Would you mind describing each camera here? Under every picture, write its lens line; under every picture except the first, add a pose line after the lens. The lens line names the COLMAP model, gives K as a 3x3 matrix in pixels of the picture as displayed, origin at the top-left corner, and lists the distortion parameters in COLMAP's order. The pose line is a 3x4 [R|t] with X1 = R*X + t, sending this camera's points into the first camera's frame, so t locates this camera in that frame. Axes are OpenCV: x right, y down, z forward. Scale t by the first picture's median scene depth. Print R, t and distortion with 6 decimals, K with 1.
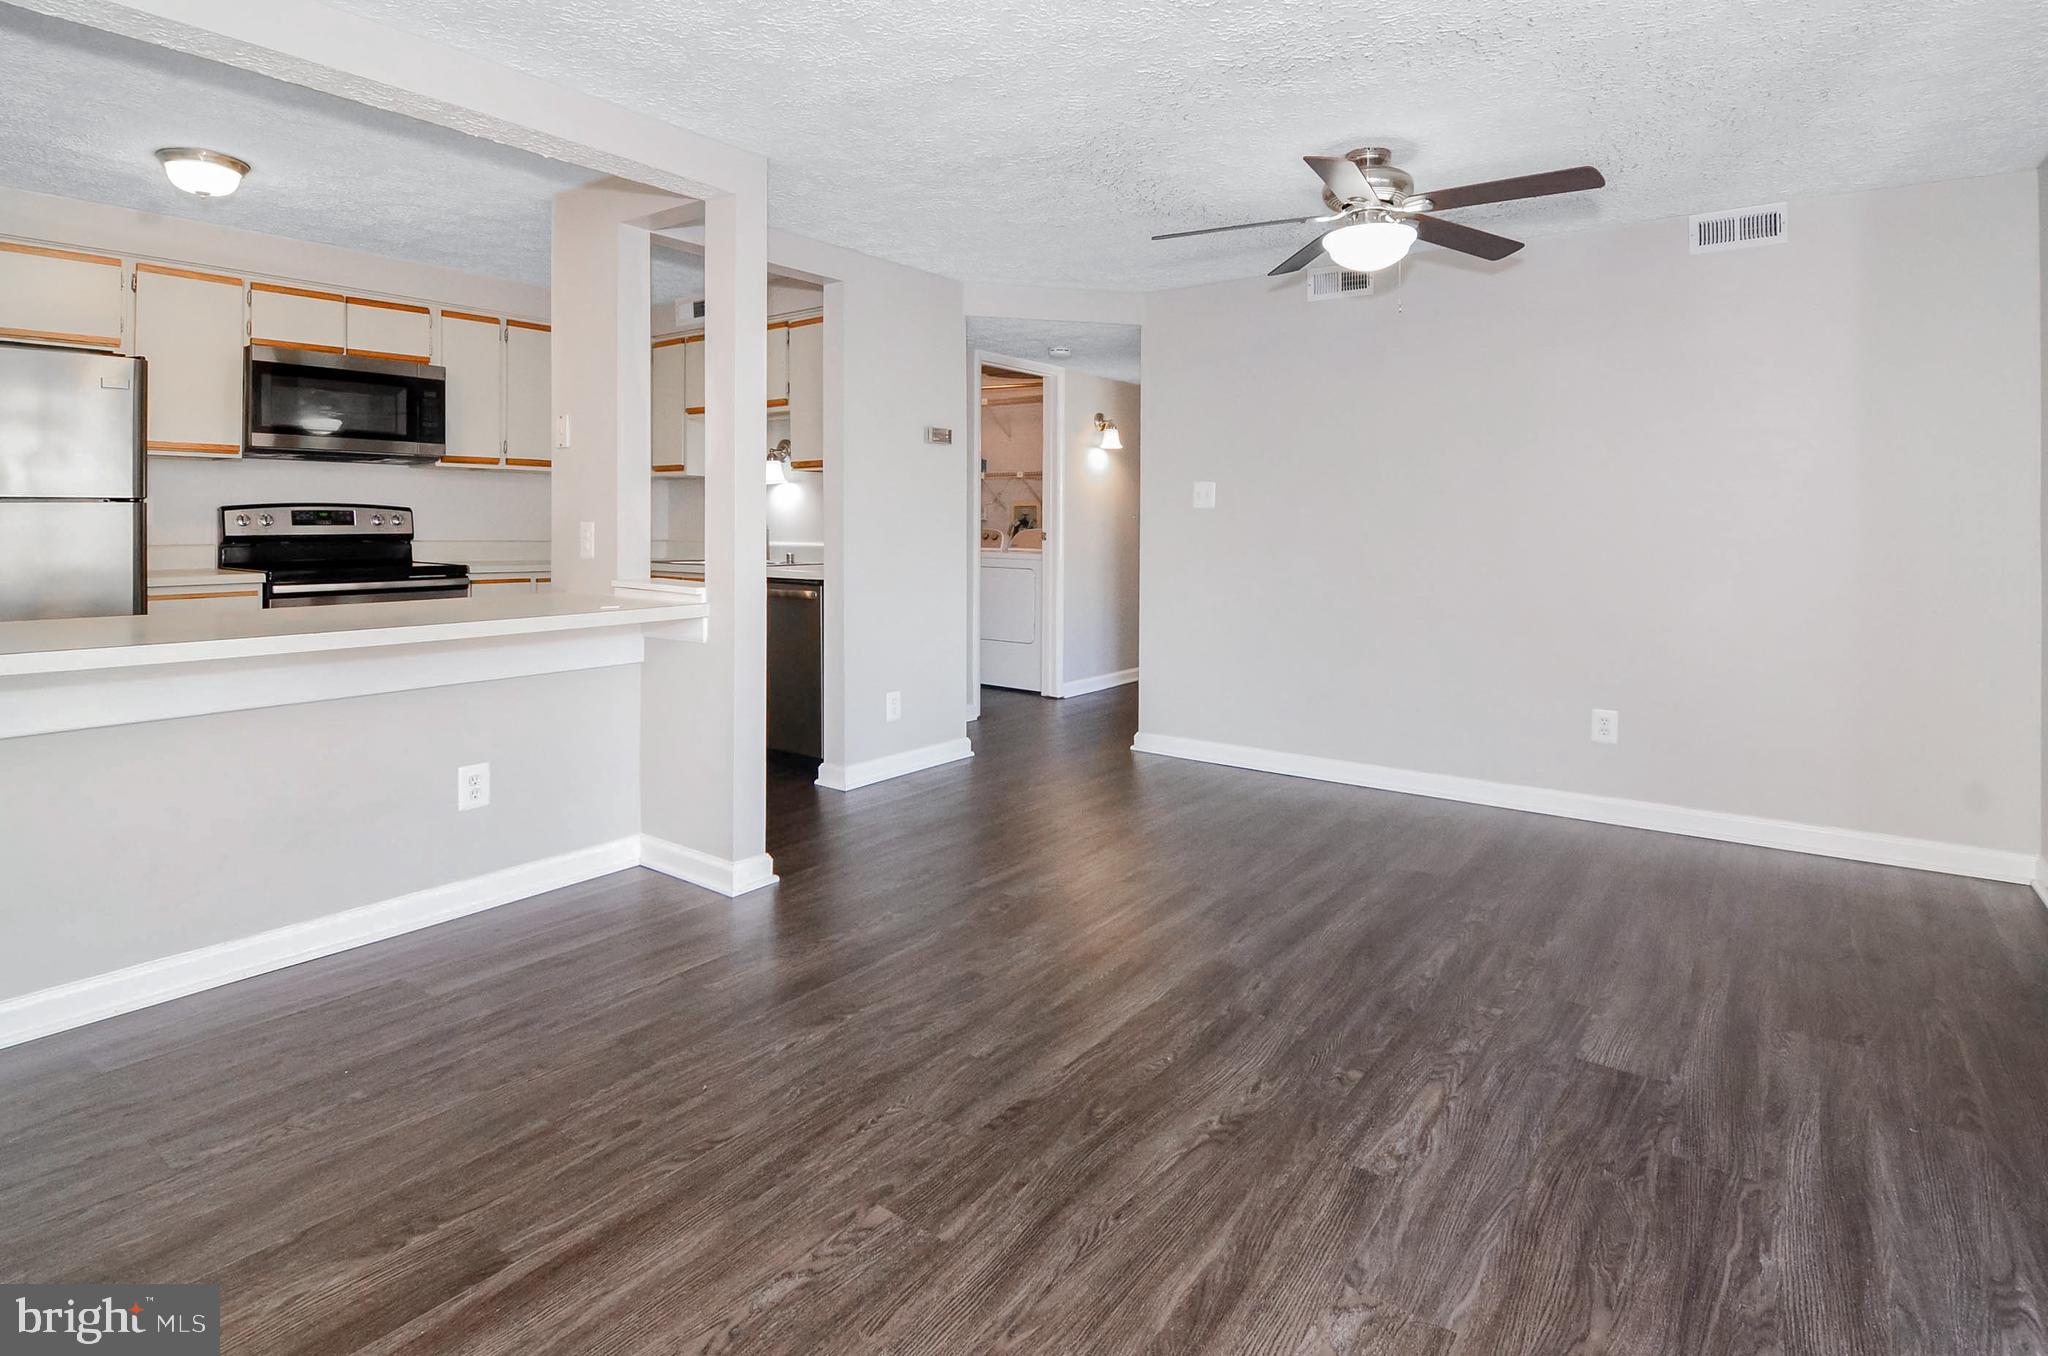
lens RADIAL K [[1045.1, 0, 1038.1], [0, 1045.1, 525.8], [0, 0, 1]] dist [-0.005693, -0.001481]
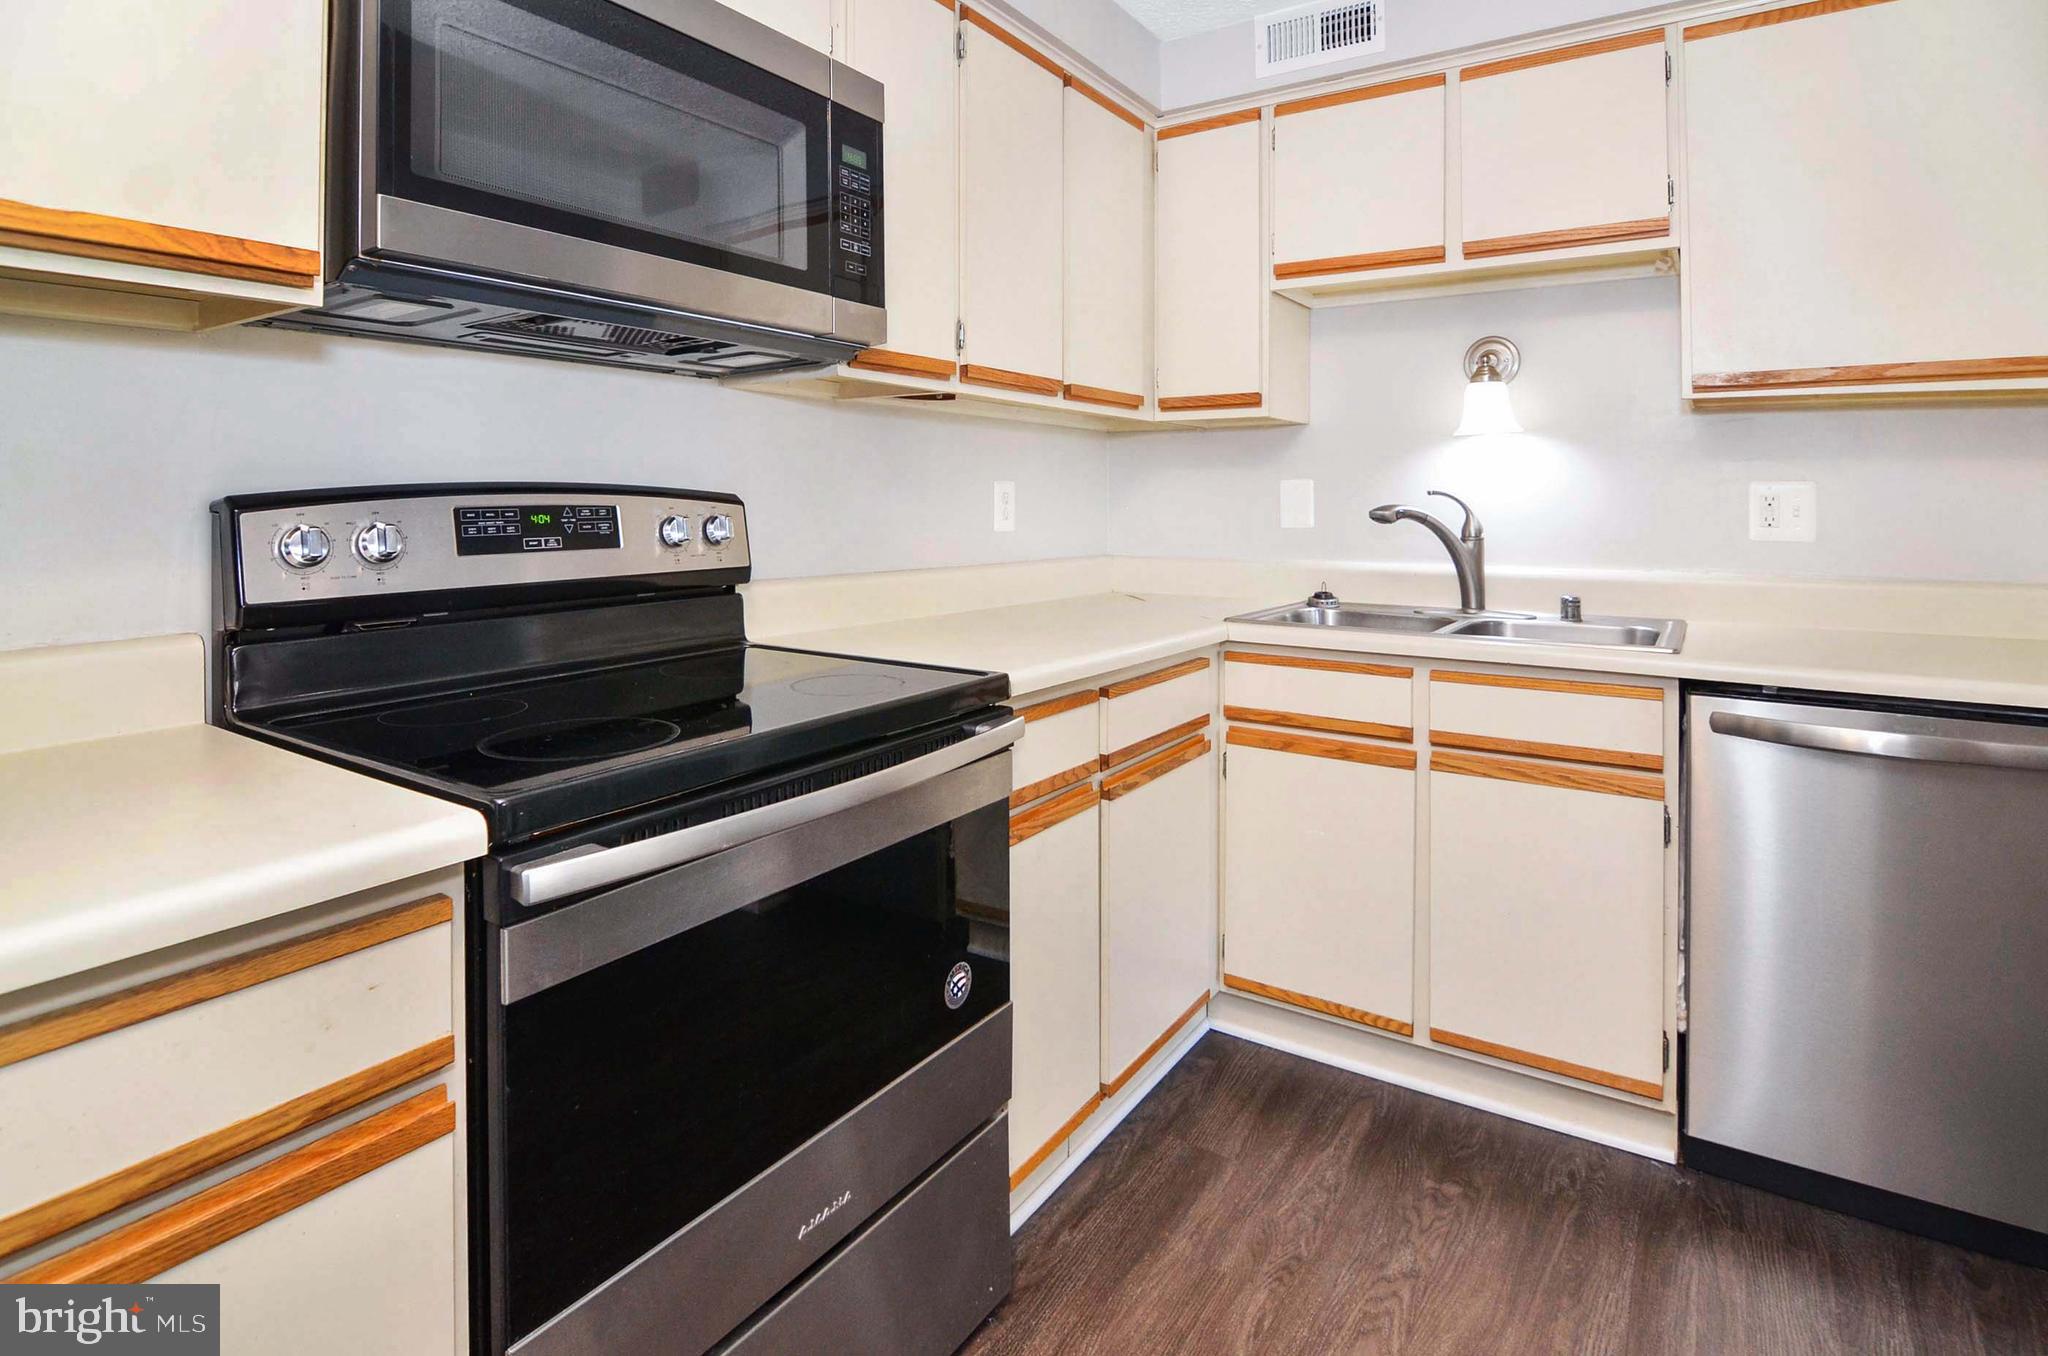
lens RADIAL K [[1050.4, 0, 1034.1], [0, 1050.4, 494.1], [0, 0, 1]] dist [-0.002539, -0.008883]
pose [[0.998673, -0.003252, 0.051396, -0.542094], [0.003488, 0.999984, -0.004505, -0.016074], [-0.051381, 0.004678, 0.998668, 0.659482]]
